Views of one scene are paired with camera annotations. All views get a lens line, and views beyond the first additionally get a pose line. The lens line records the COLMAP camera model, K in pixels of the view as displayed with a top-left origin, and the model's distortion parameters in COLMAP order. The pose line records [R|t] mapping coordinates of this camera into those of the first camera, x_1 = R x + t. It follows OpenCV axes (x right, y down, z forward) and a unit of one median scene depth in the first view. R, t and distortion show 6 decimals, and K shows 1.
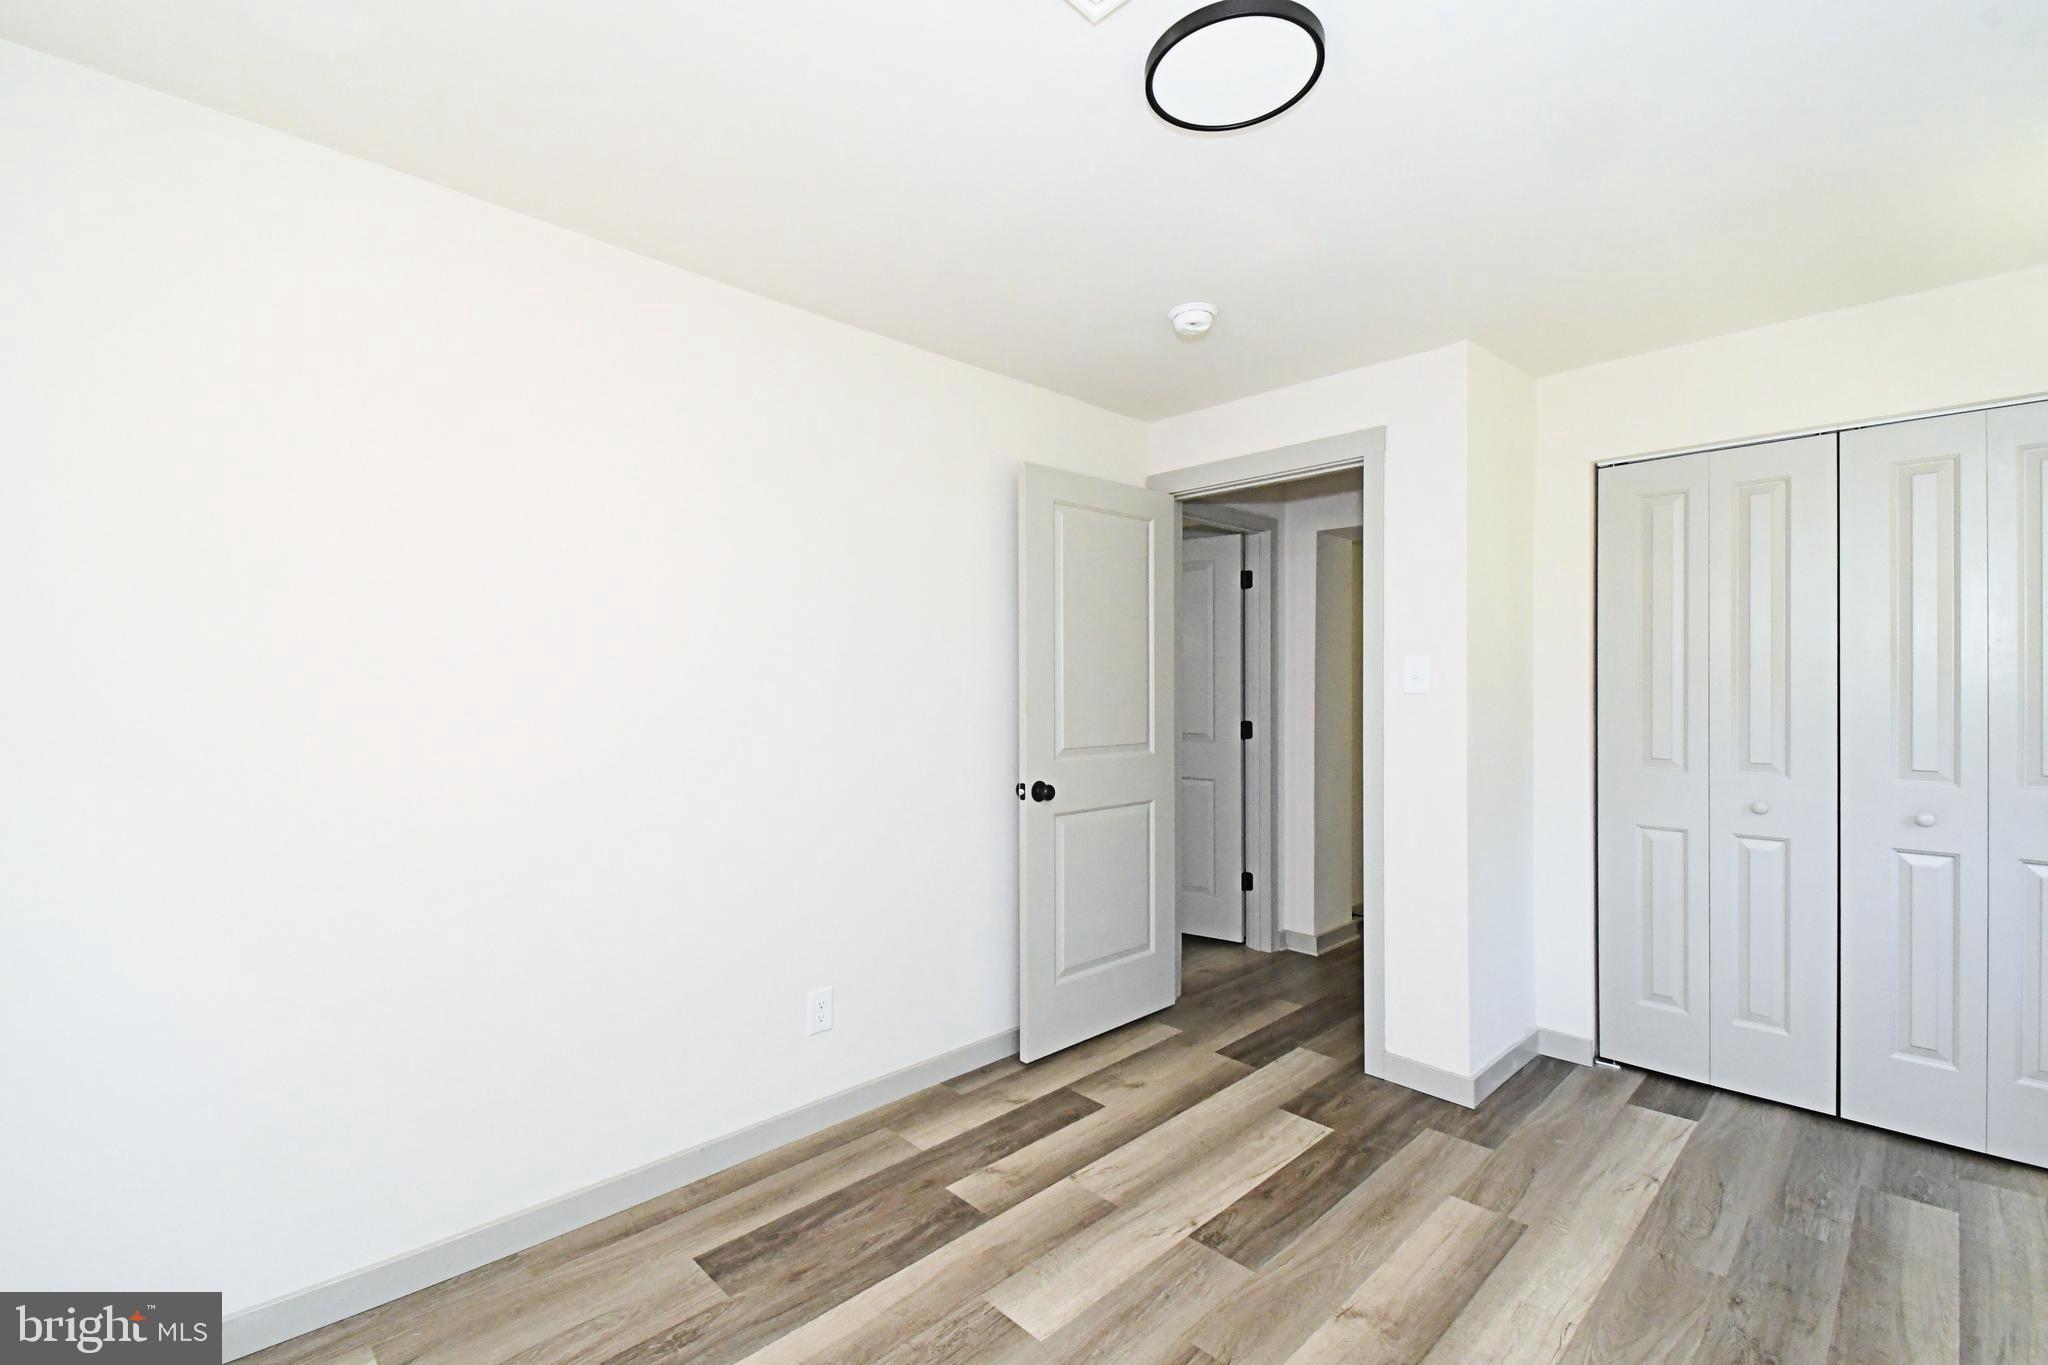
lens RADIAL K [[876.2, 0, 1024.0], [0, 876.2, 682.5], [0, 0, 1]] dist [0.021079, -0.012842]
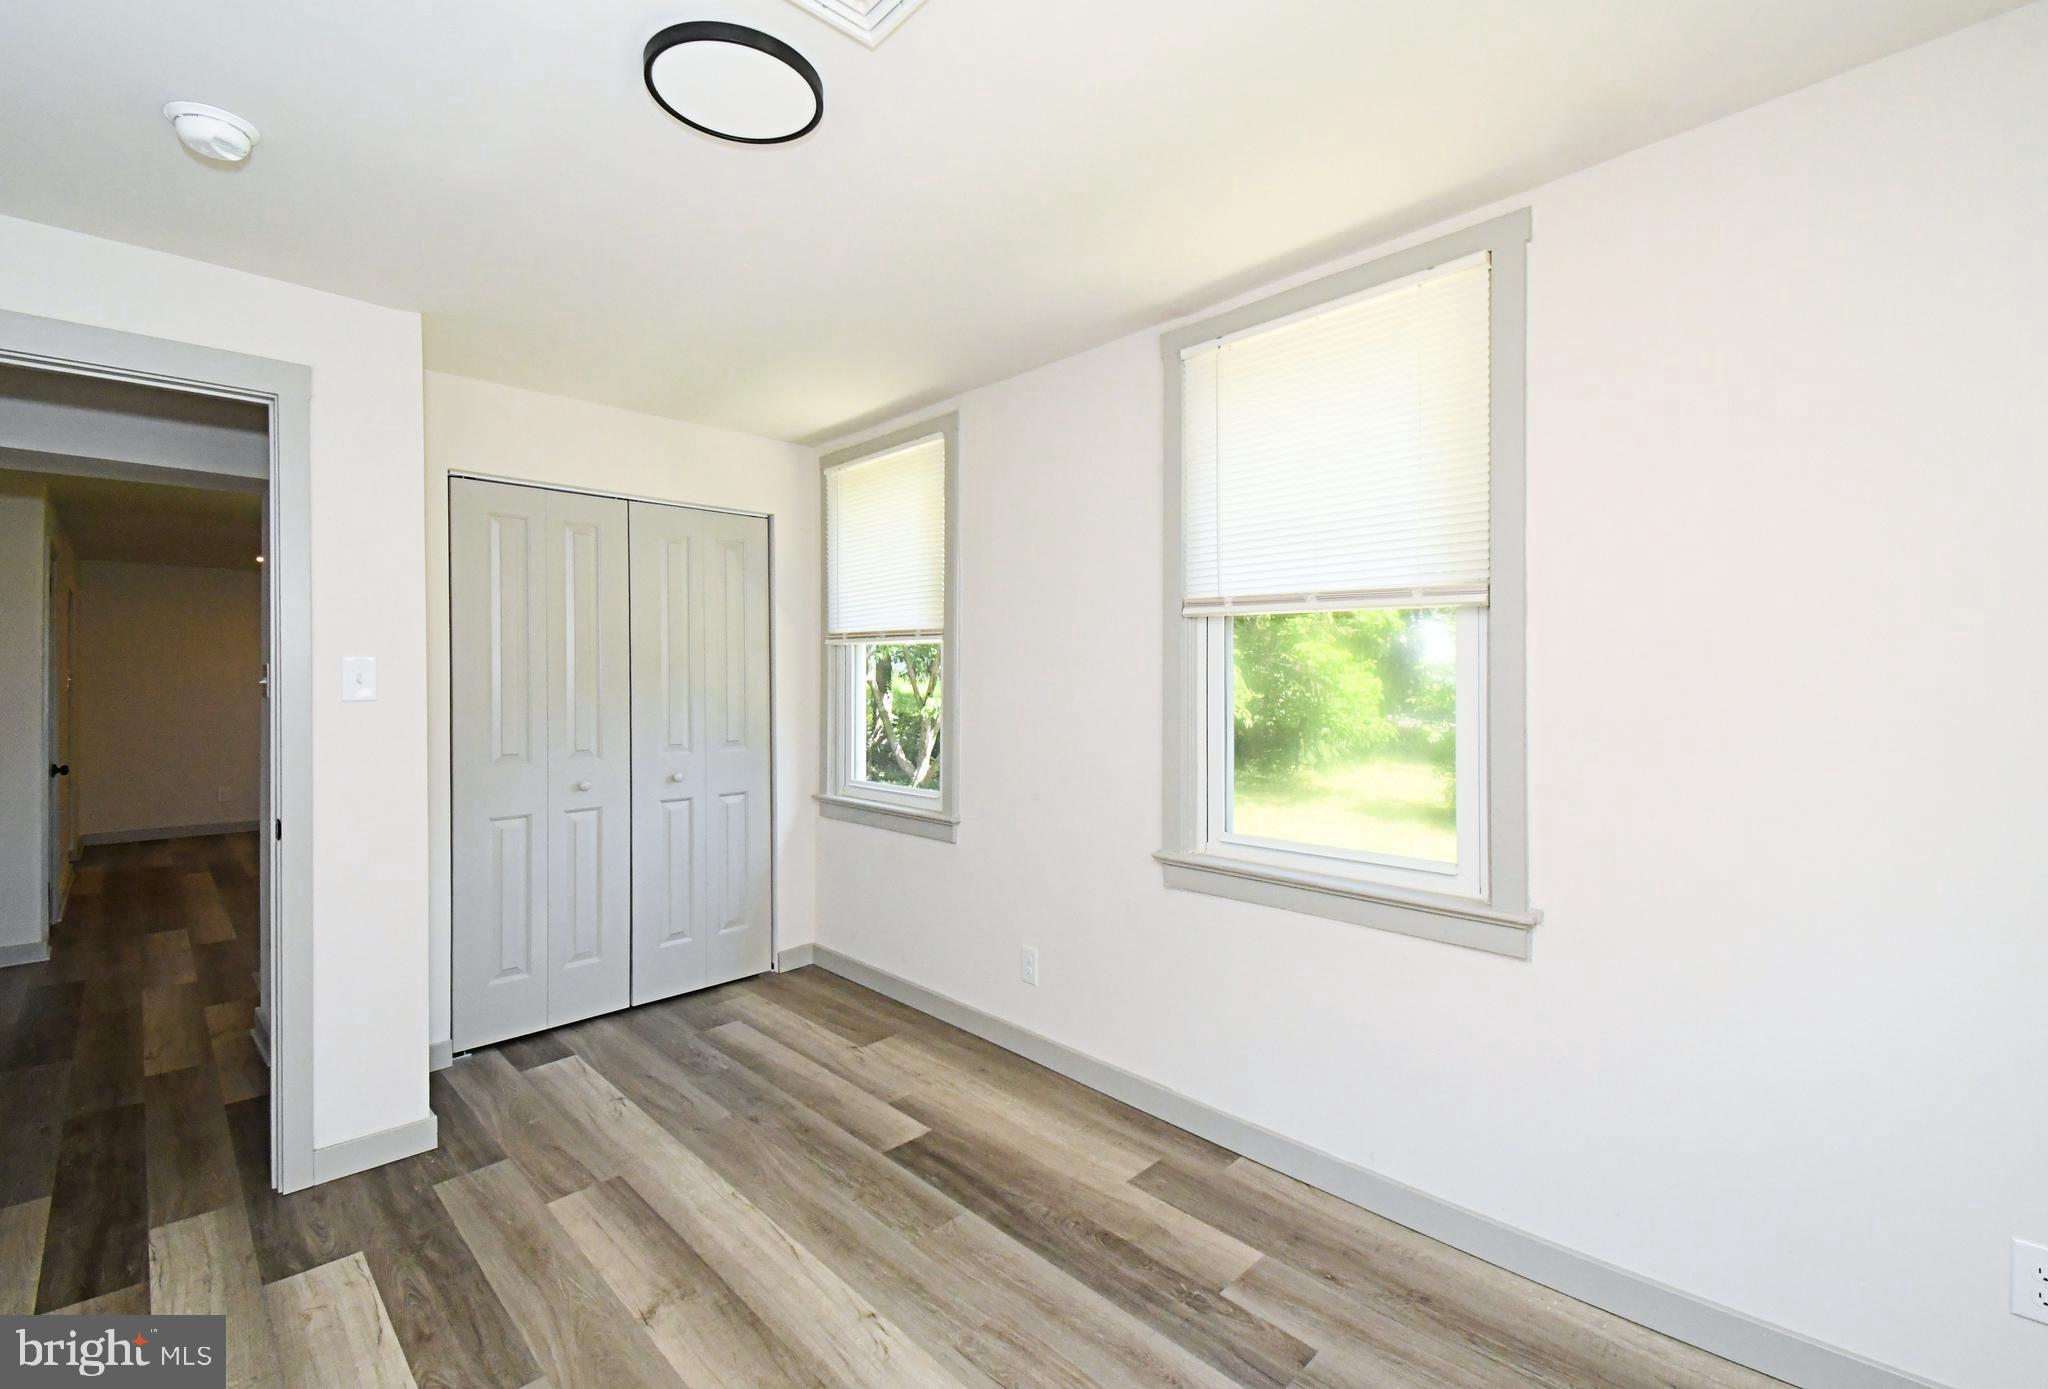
lens RADIAL K [[901.5, 0, 1023.2], [0, 901.5, 676.5], [0, 0, 1]] dist [0.034495, -0.015519]
pose [[0.003888, 0.005435, 0.999978, -0.496902], [0.002673, 0.999982, -0.005445, -0.004932], [-0.999989, 0.002694, 0.003873, 0.415314]]
